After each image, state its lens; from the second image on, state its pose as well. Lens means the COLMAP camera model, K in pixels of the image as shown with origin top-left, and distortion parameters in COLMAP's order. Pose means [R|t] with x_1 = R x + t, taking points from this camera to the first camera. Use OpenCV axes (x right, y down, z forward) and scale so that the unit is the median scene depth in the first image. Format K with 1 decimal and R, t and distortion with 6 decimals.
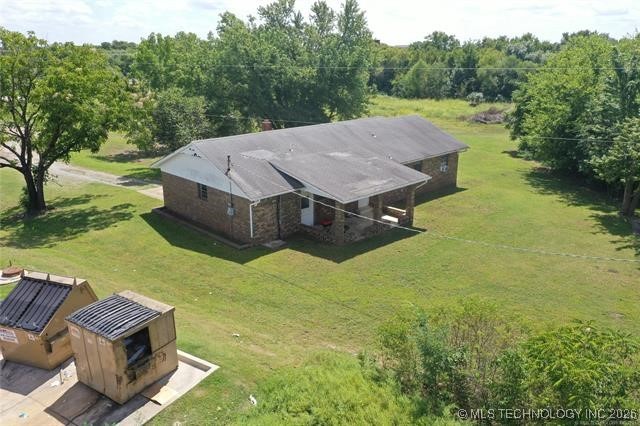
lens RADIAL K [[503.7, 0, 318.8], [0, 503.7, 205.7], [0, 0, 1]] dist [0.003973, 0.005187]
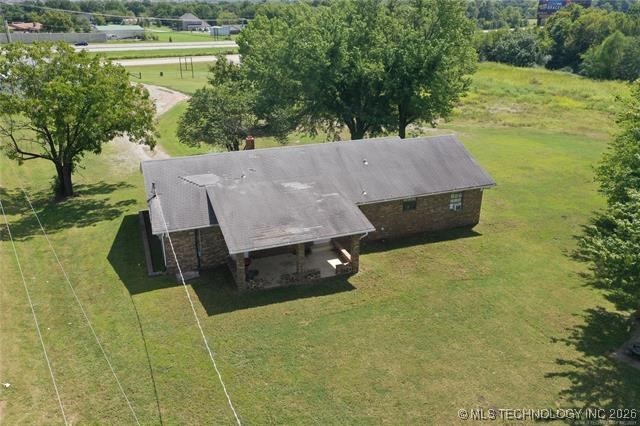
lens RADIAL K [[503.9, 0, 320.0], [0, 503.9, 213.0], [0, 0, 1]] dist [0.005774, 0.004126]
pose [[0.918848, 0.154190, -0.363241, 0.443927], [-0.117704, 0.985690, 0.120668, -0.176340], [0.376649, -0.068120, 0.923848, 0.164510]]
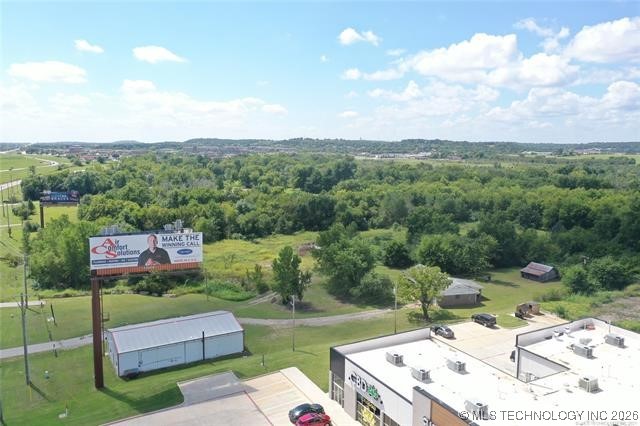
lens RADIAL K [[503.9, 0, 320.0], [0, 503.9, 213.0], [0, 0, 1]] dist [0.005774, 0.004126]
pose [[0.498751, -0.103159, 0.860585, -3.943401], [0.240225, 0.970447, -0.022893, -0.799344], [-0.832790, 0.218152, 0.508793, -0.226179]]
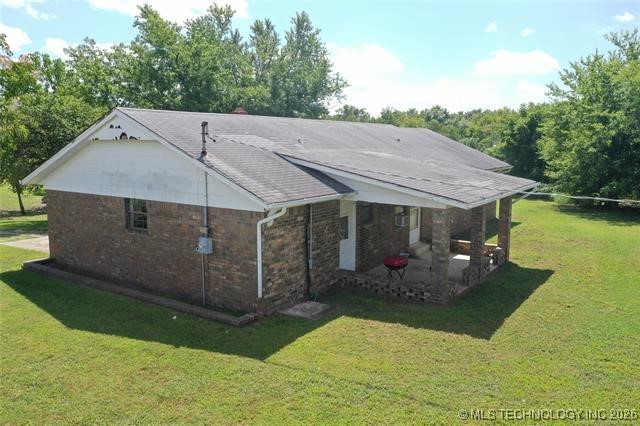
lens RADIAL K [[503.9, 0, 320.0], [0, 503.9, 213.0], [0, 0, 1]] dist [0.005774, 0.004126]
pose [[0.980088, -0.026063, 0.196845, -0.147680], [0.055046, 0.988156, -0.143239, 0.049532], [-0.190780, 0.151223, 0.969915, 0.475058]]
